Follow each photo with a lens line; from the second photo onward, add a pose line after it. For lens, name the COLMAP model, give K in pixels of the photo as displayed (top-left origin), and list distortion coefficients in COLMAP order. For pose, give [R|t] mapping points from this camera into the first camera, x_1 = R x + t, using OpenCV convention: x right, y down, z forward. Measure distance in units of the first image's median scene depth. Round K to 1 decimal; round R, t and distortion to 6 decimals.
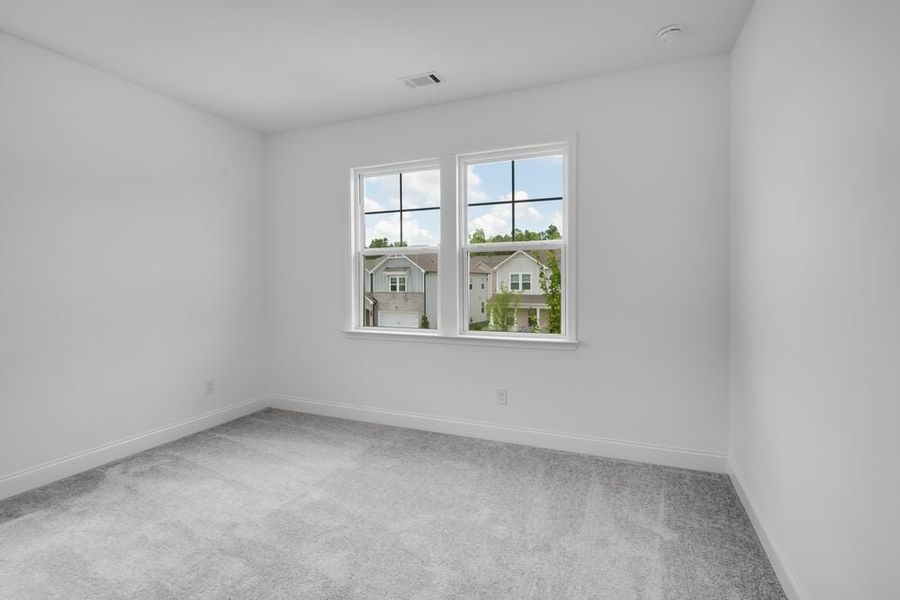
lens RADIAL K [[451.6, 0, 450.0], [0, 451.6, 300.0], [0, 0, 1]] dist [-0.048000, -0.000114]
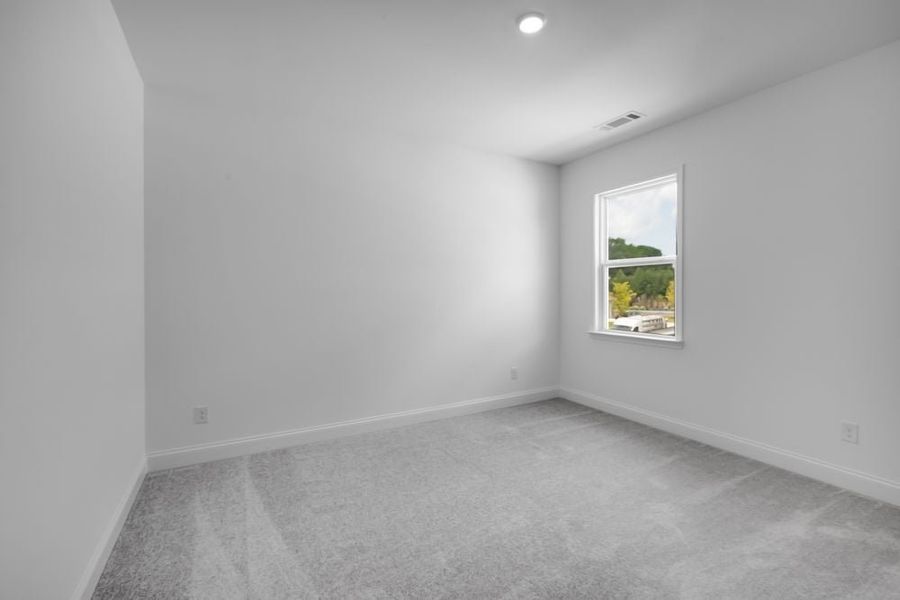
lens RADIAL K [[421.1, 0, 450.0], [0, 421.1, 300.0], [0, 0, 1]] dist [0.001676, -0.000201]
pose [[0.771521, 0.004465, -0.636188, 0.197150], [-0.014916, 0.999827, -0.011071, 0.001824], [0.636029, 0.018031, 0.771454, -0.095657]]
